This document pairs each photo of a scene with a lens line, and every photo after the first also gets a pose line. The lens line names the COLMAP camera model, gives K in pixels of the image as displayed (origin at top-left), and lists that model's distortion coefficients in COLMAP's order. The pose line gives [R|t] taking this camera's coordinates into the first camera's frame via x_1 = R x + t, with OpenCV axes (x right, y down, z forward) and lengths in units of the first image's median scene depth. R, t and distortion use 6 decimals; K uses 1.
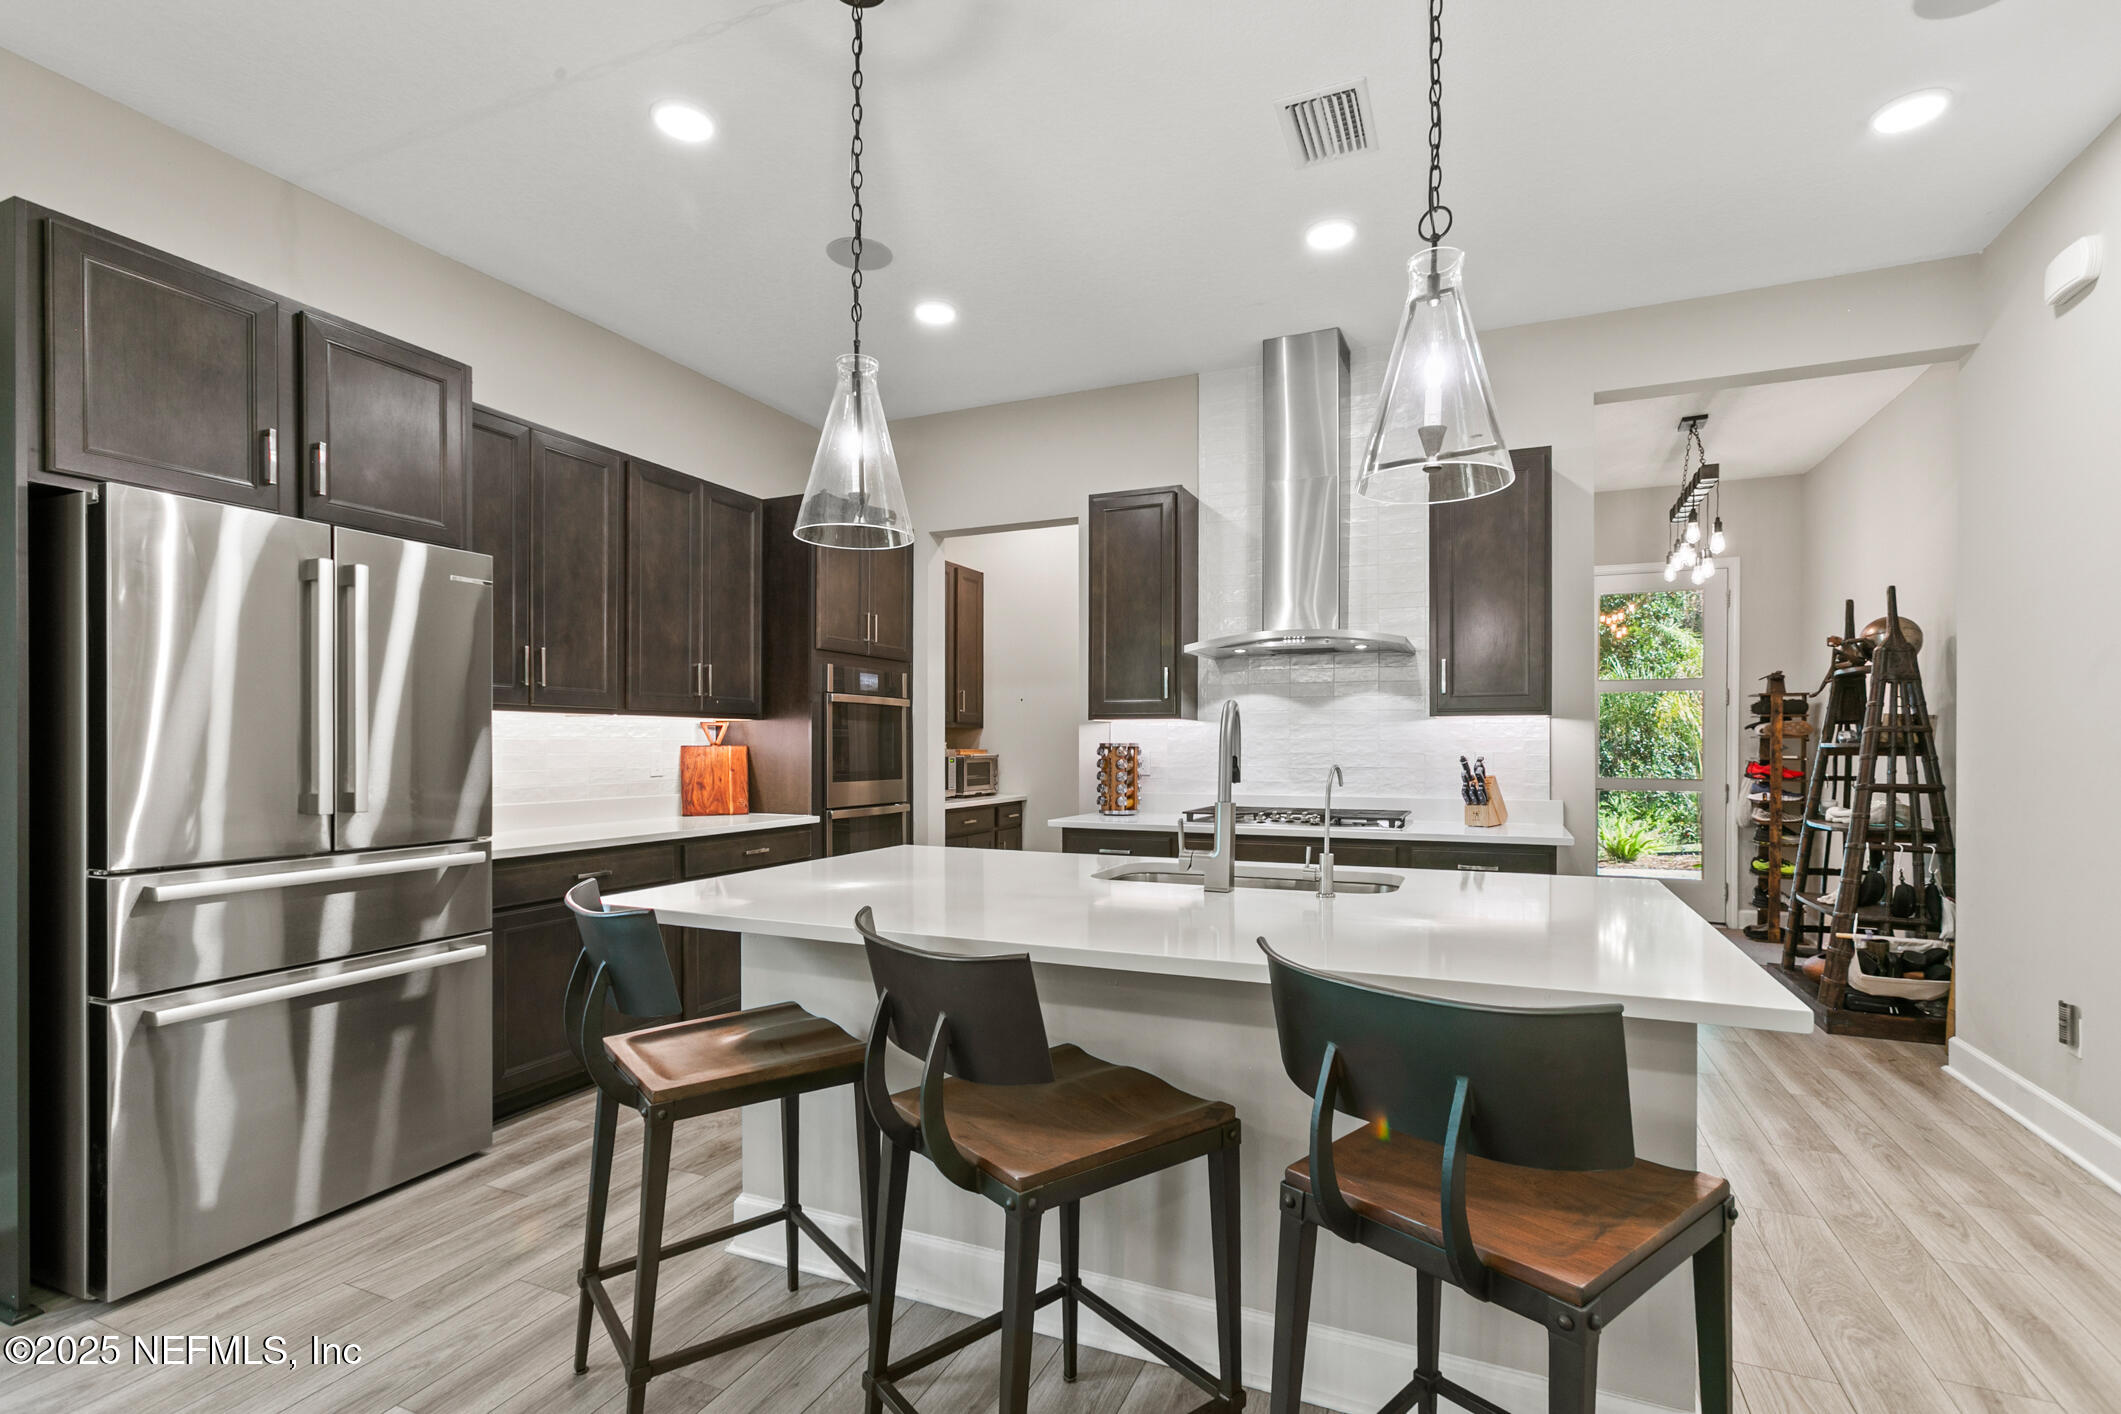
lens RADIAL K [[992.3, 0, 1064.6], [0, 992.3, 741.8], [0, 0, 1]] dist [-0.021930, 0.021796]
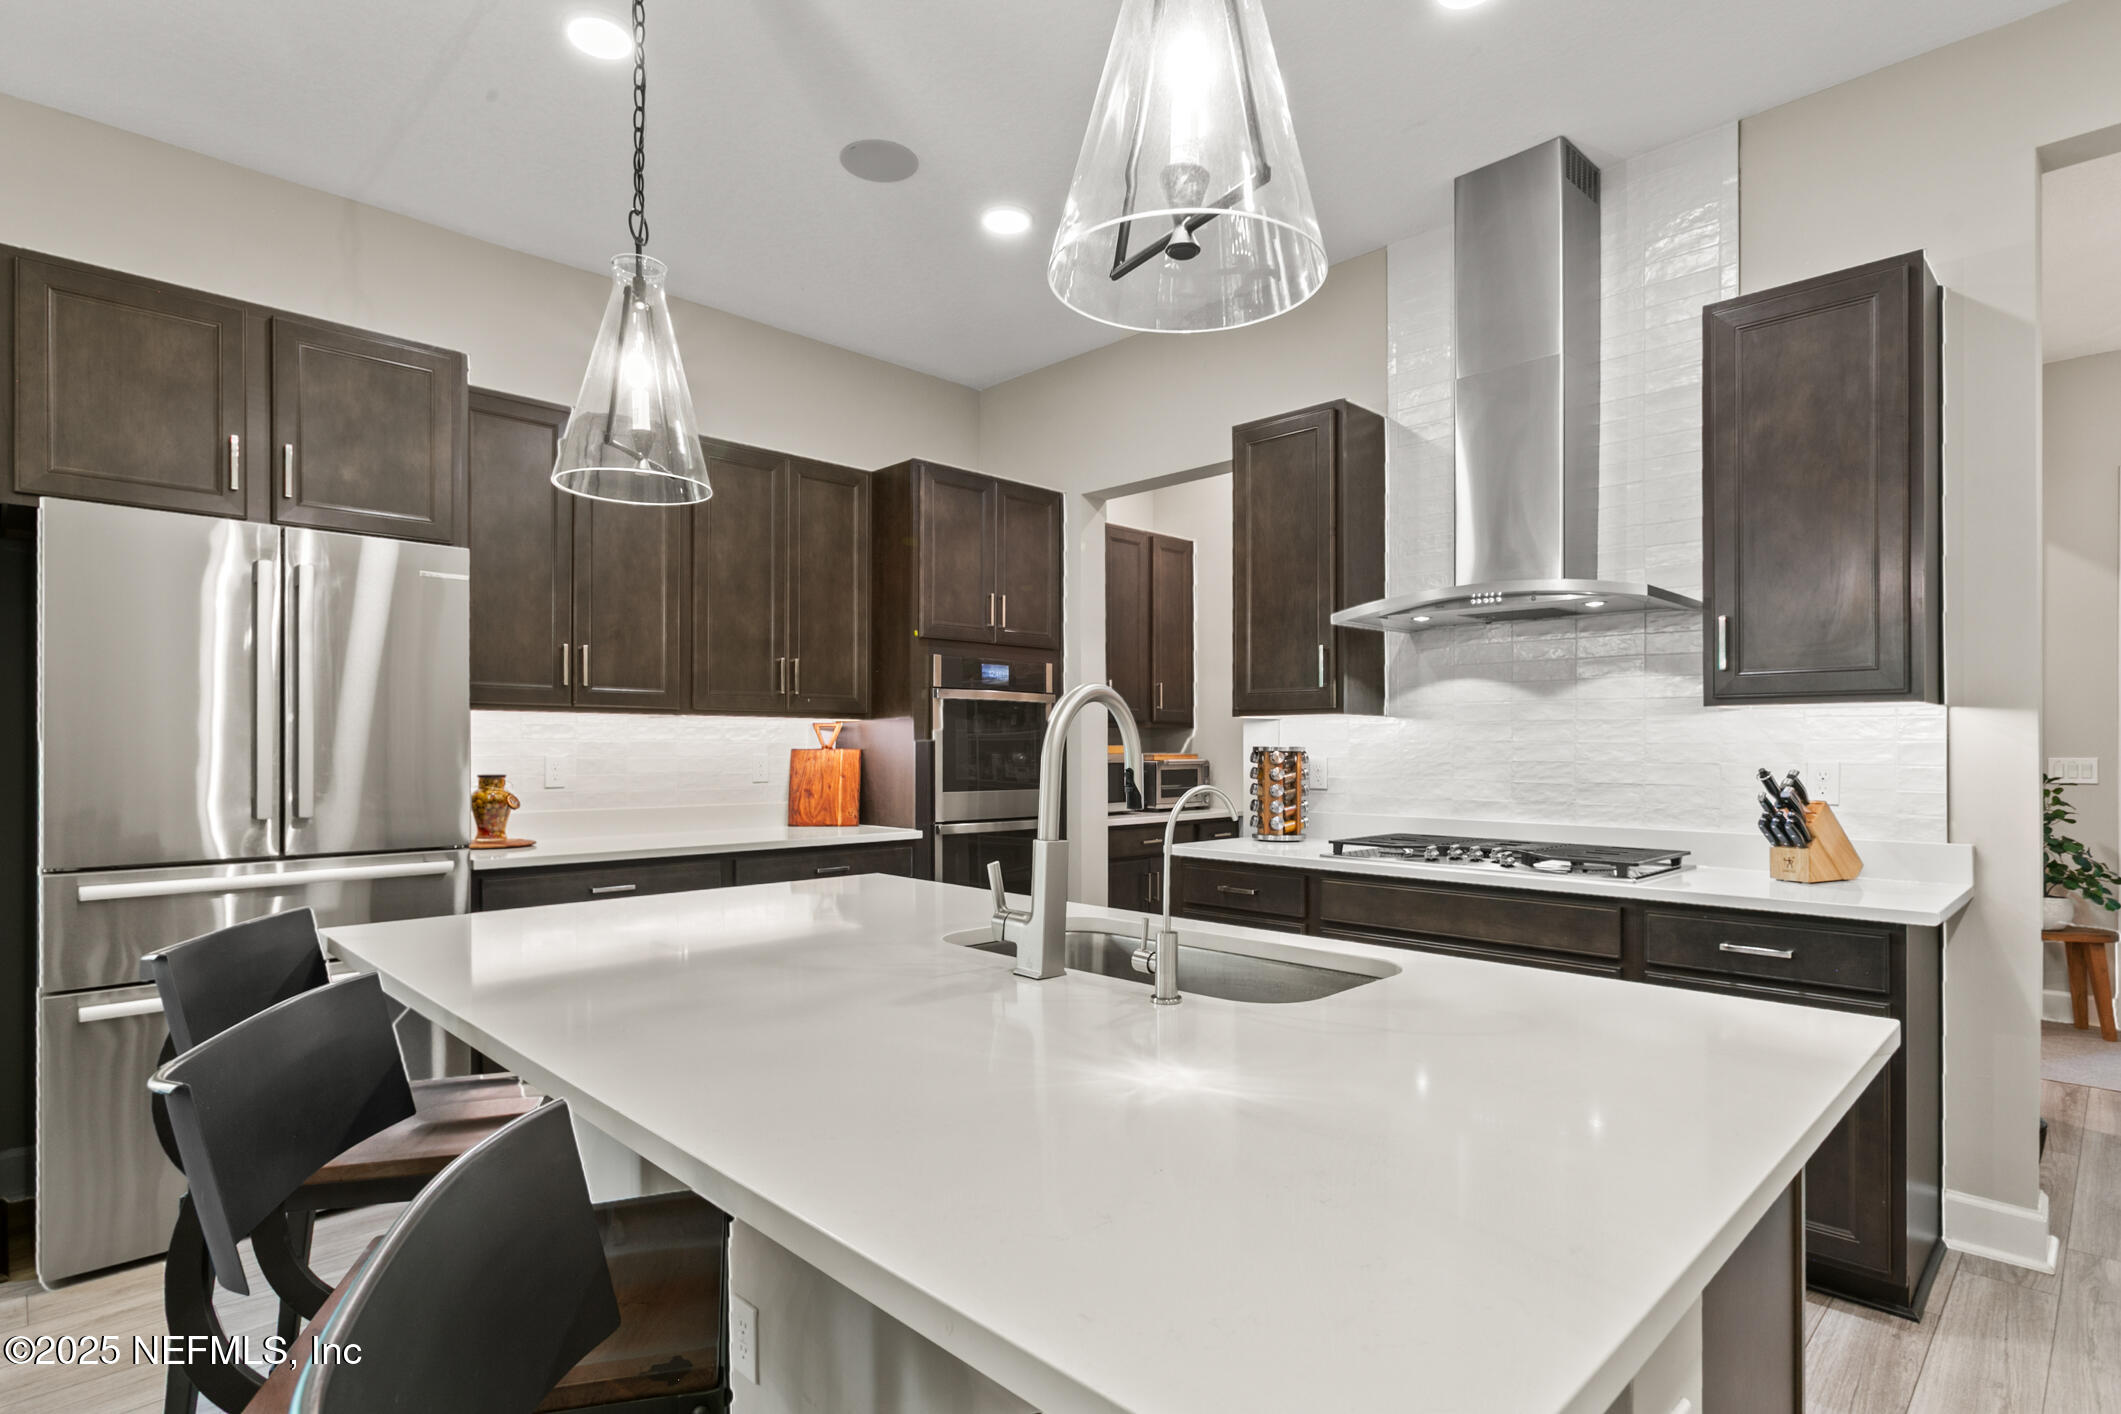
lens RADIAL K [[1083.1, 0, 1045.9], [0, 1083.1, 733.6], [0, 0, 1]] dist [0.000251, 0.000045]
pose [[0.924669, -0.003170, -0.380759, 0.213699], [-0.000279, 0.999959, -0.009002, -0.001291], [0.380772, 0.008430, 0.924631, 0.165214]]
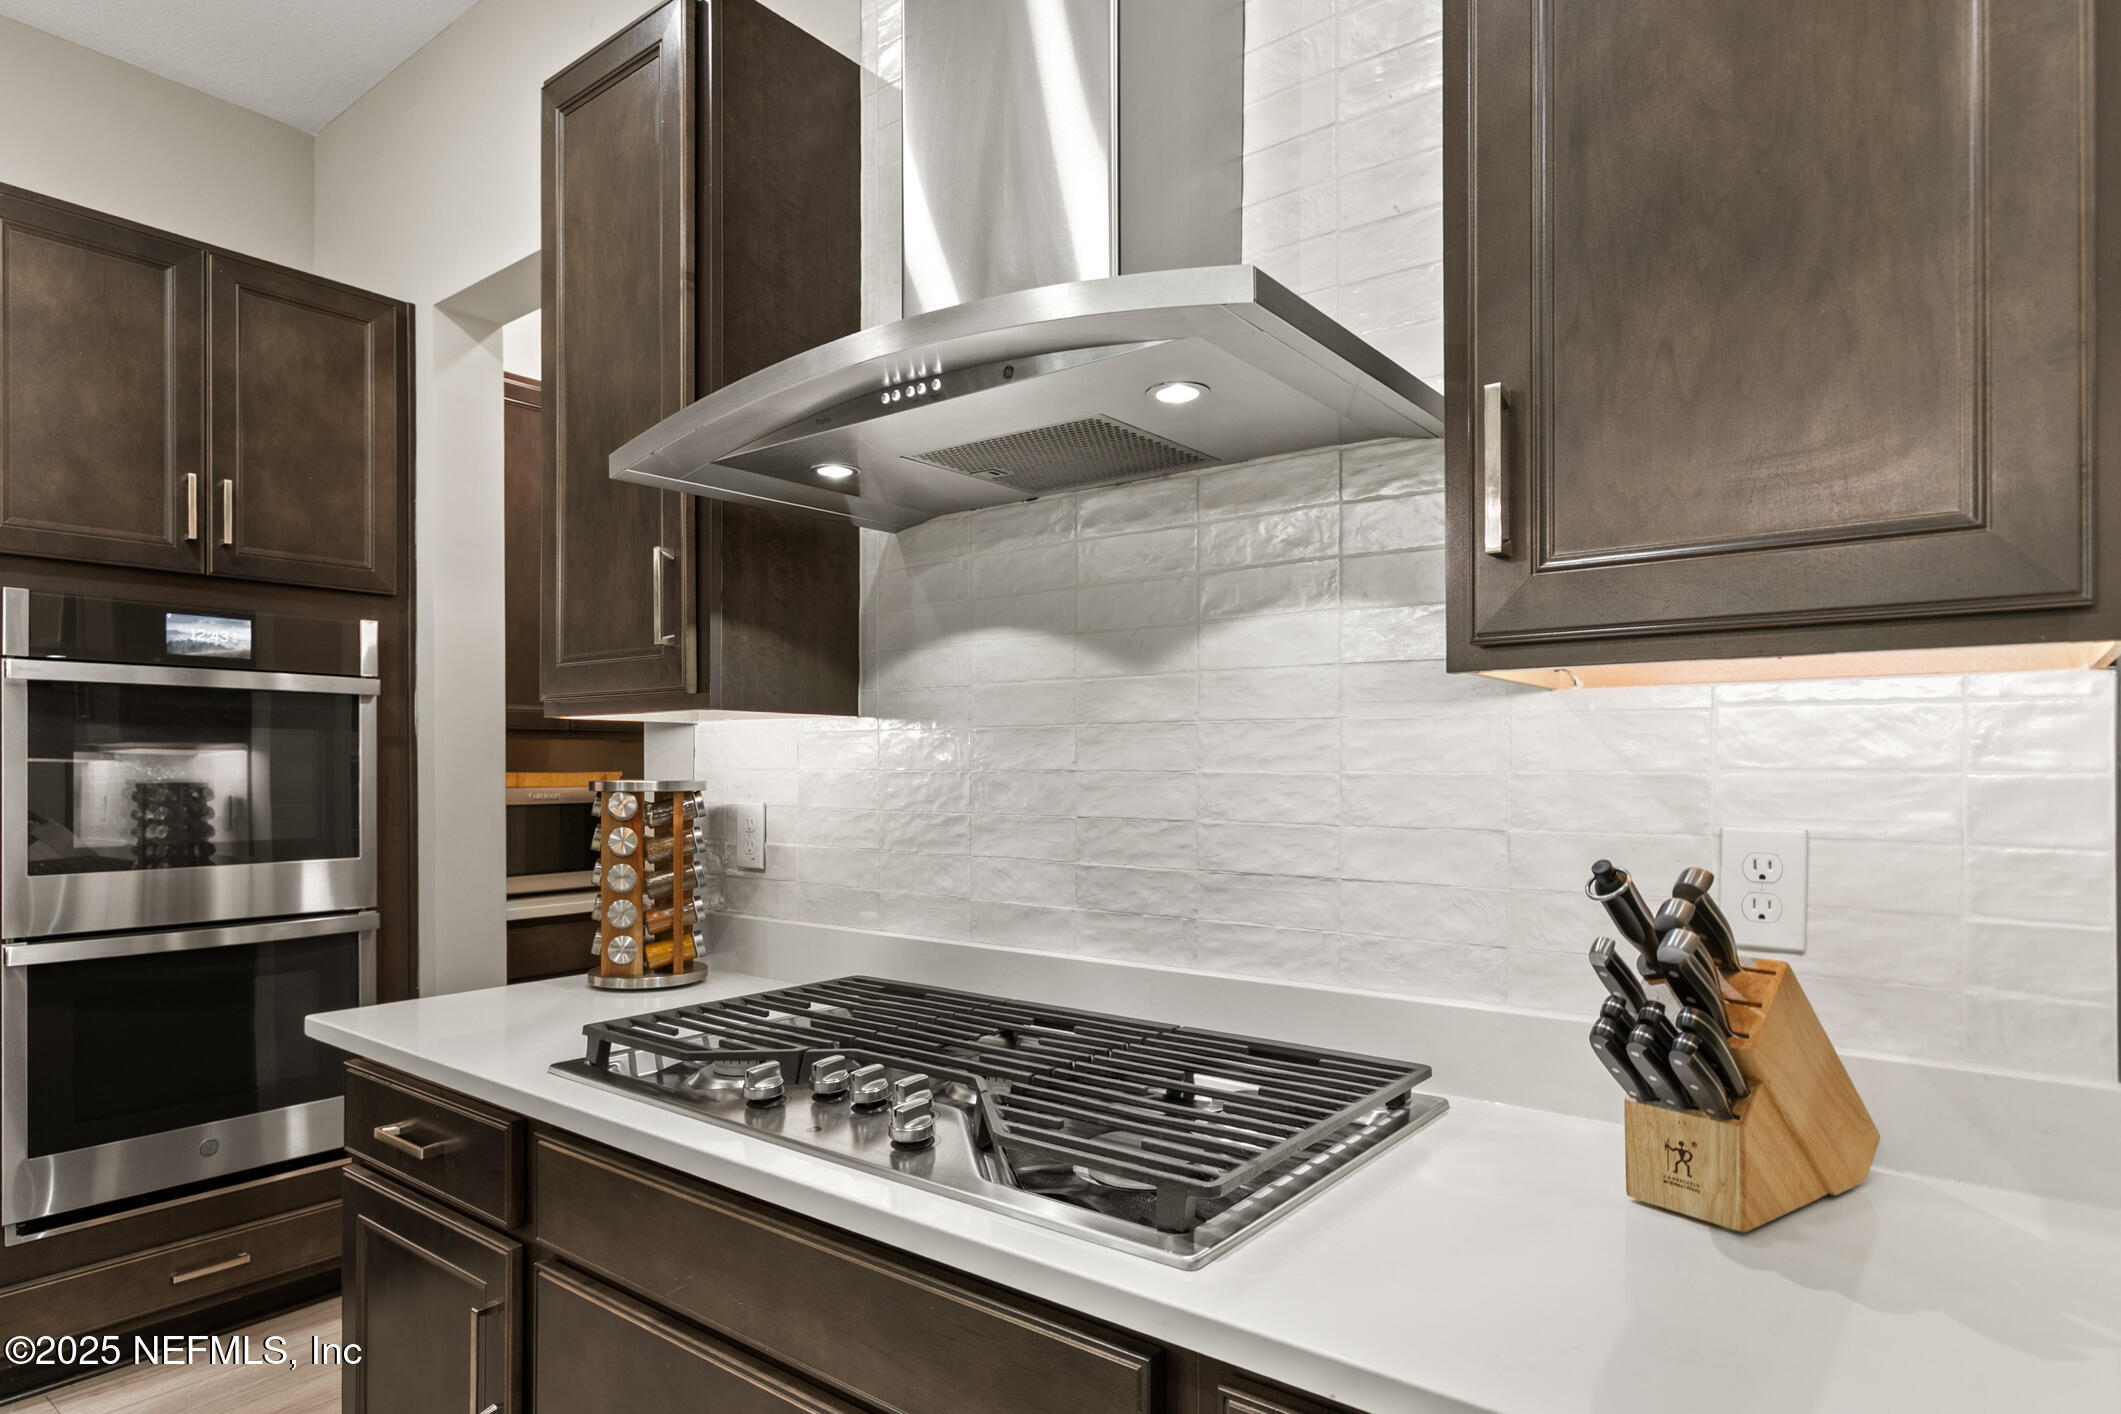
lens RADIAL K [[1171.6, 0, 1062.0], [0, 1171.6, 752.1], [0, 0, 1]] dist [-0.002716, 0.000255]
pose [[0.967105, -0.004618, -0.254334, 0.313036], [0.002993, 0.999973, -0.006778, -0.005990], [0.254358, 0.005794, 0.967093, 0.650121]]
